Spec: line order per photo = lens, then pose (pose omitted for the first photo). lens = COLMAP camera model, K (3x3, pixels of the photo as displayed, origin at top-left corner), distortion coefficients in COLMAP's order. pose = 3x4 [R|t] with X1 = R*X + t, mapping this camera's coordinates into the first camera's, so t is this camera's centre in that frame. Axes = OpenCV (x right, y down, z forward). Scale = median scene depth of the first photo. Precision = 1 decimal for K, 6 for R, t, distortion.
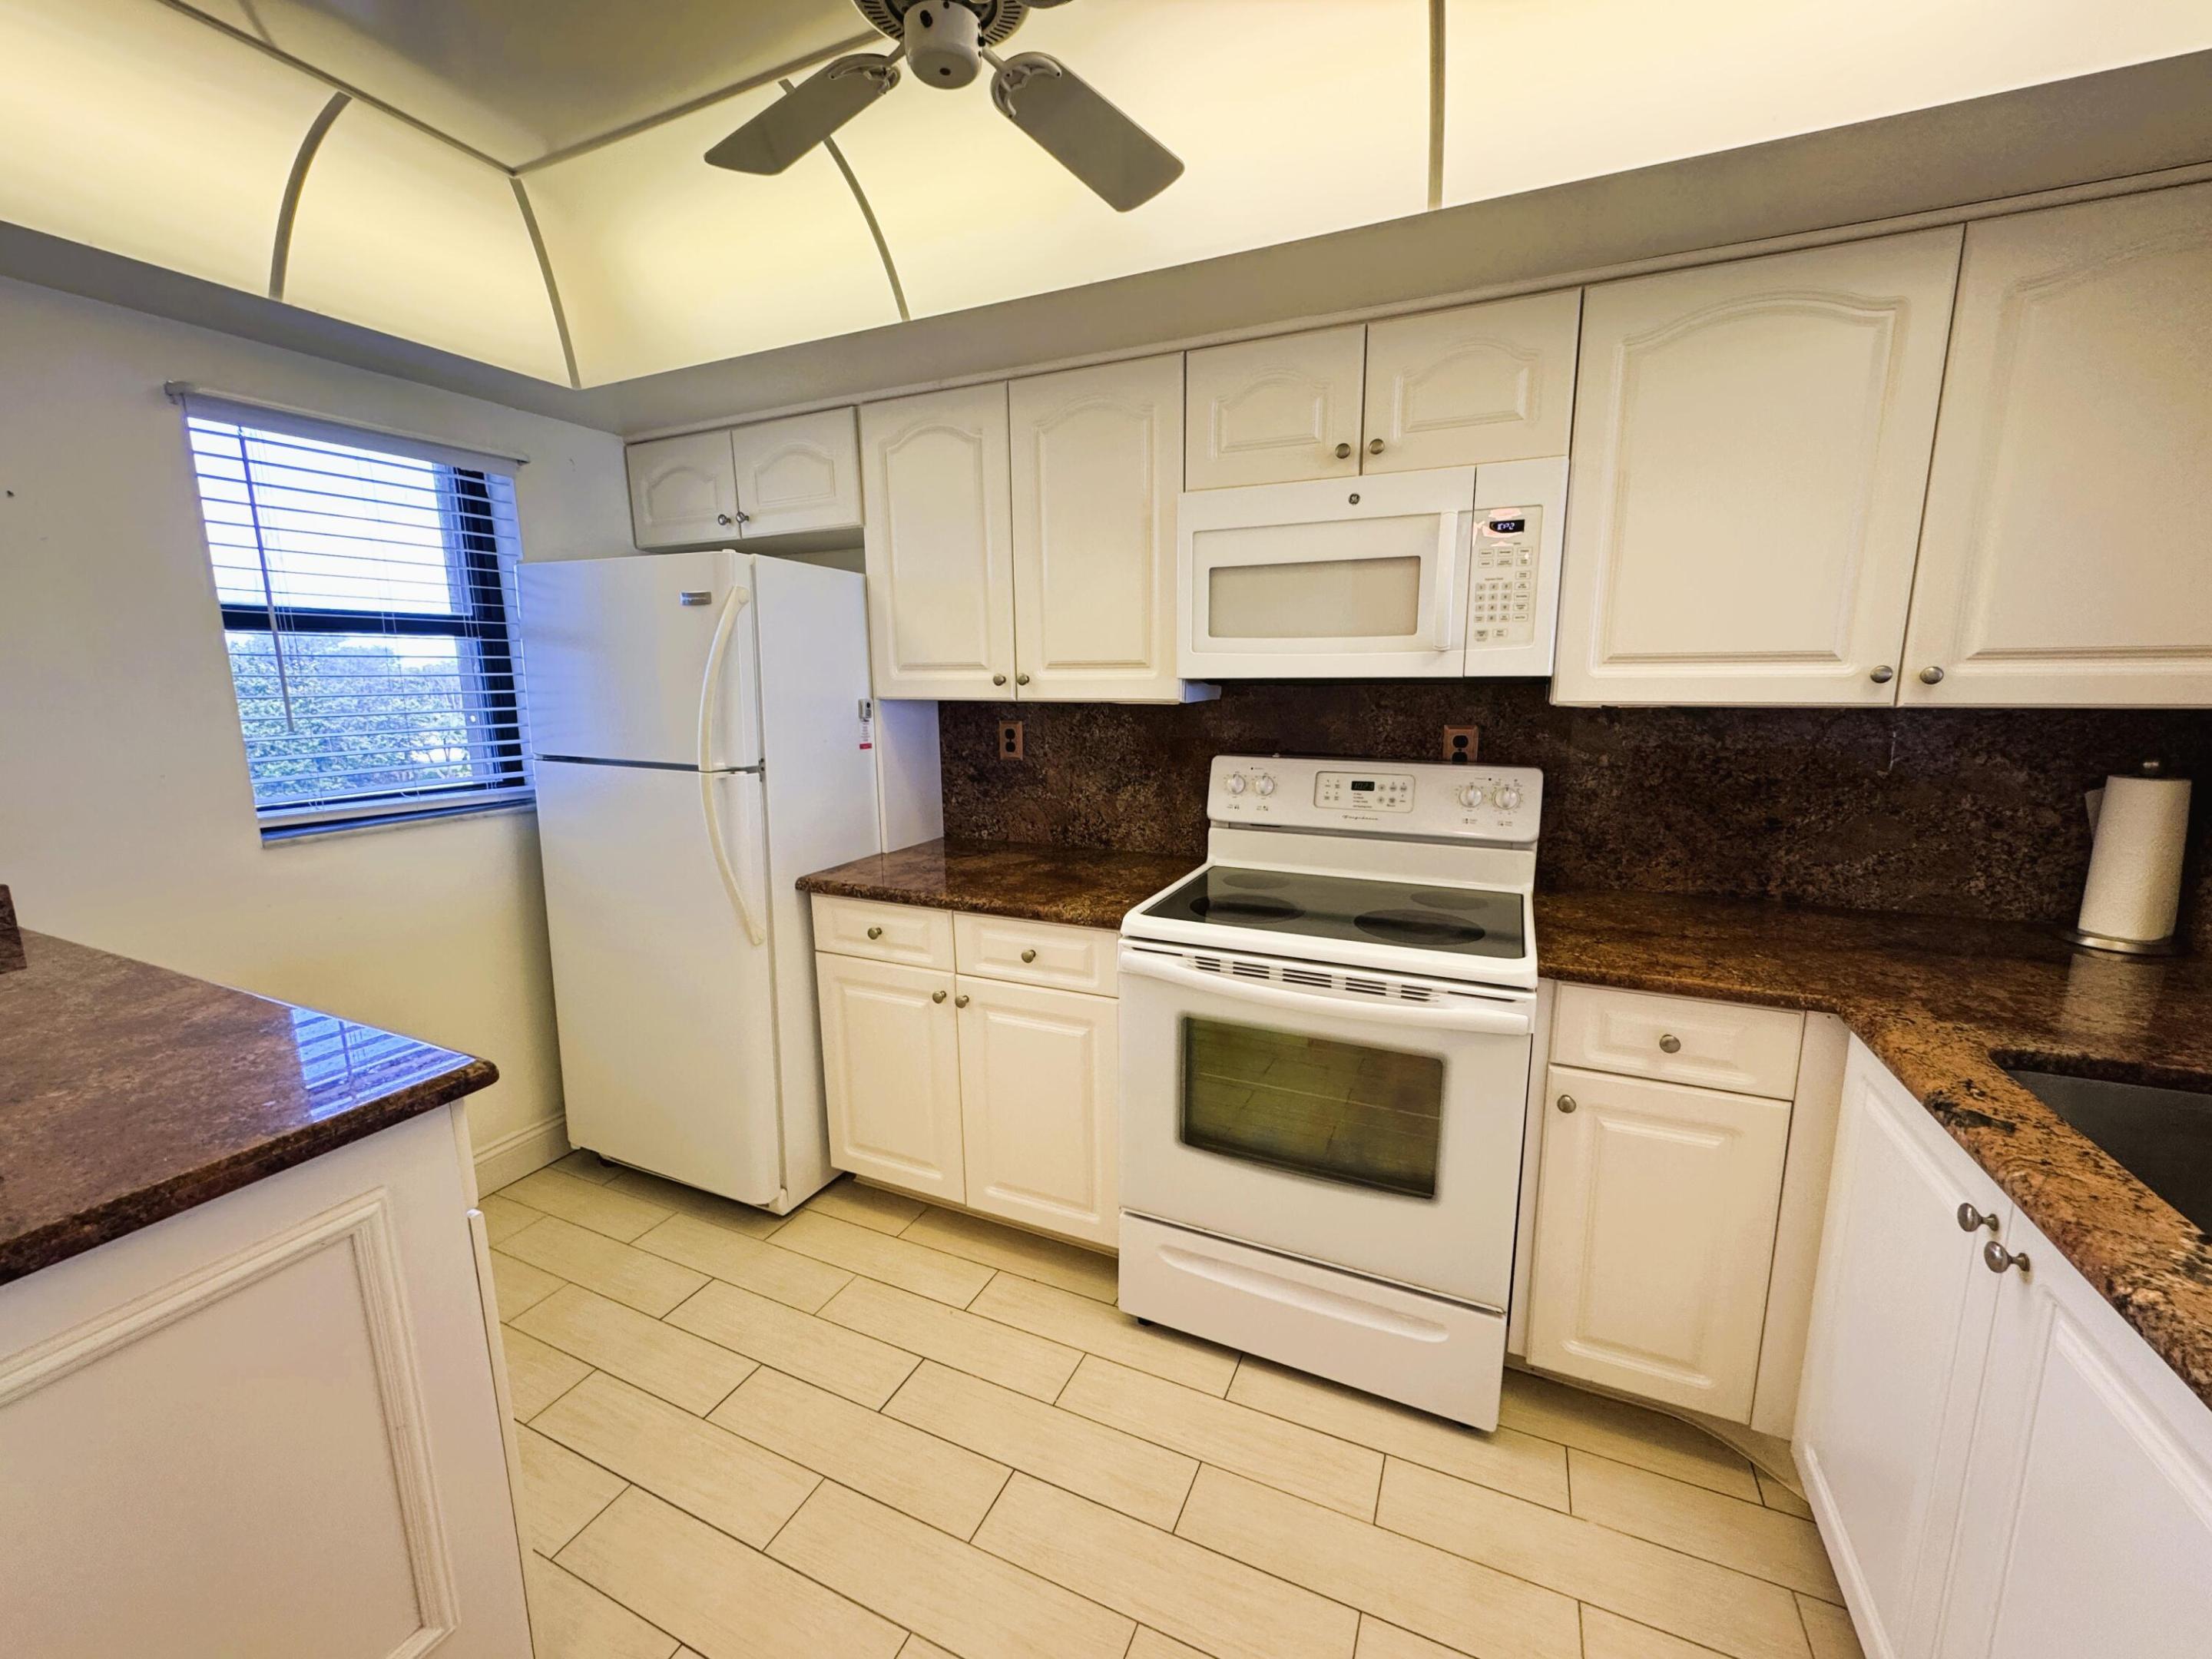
lens RADIAL K [[882.0, 0, 1105.5], [0, 882.0, 829.0], [0, 0, 1]] dist [-0.006625, 0.000837]
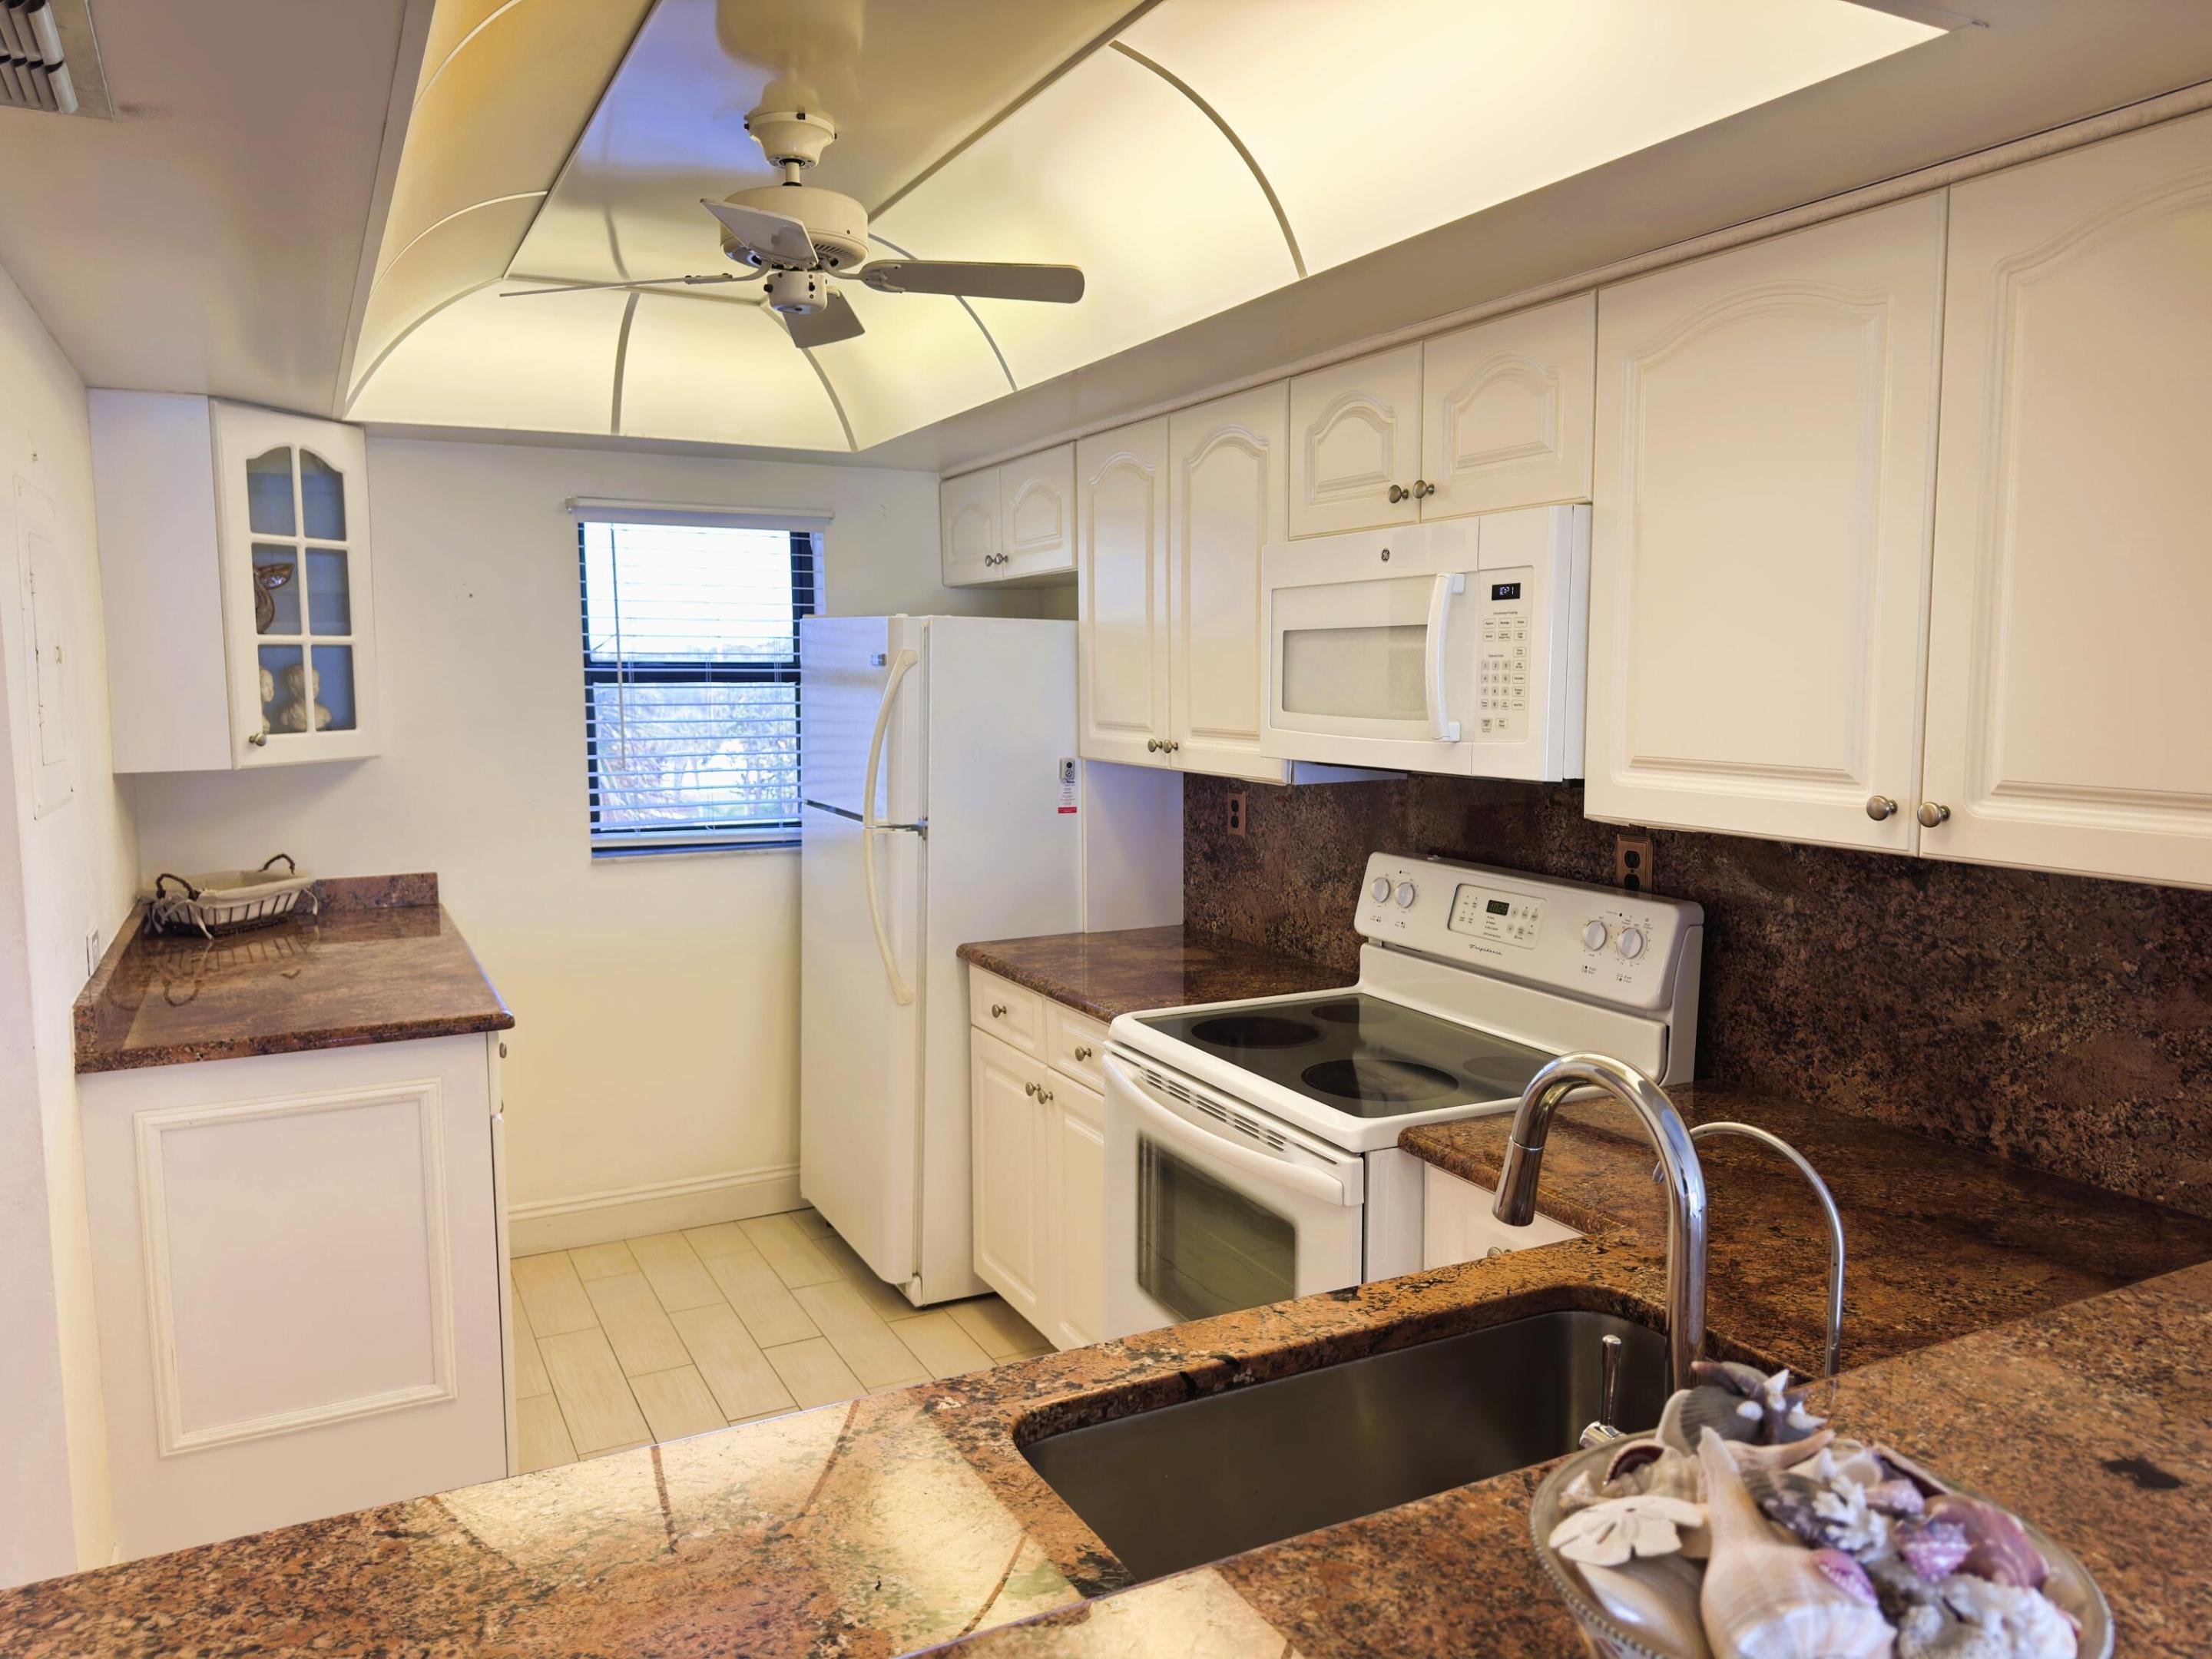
lens RADIAL K [[1554.2, 0, 1101.8], [0, 1554.2, 817.5], [0, 0, 1]] dist [0.046255, -0.038458]
pose [[0.785403, 0.066944, -0.615353, 0.887430], [-0.112503, 0.993015, -0.035563, -0.042475], [0.608674, 0.097160, 0.787449, -0.263536]]
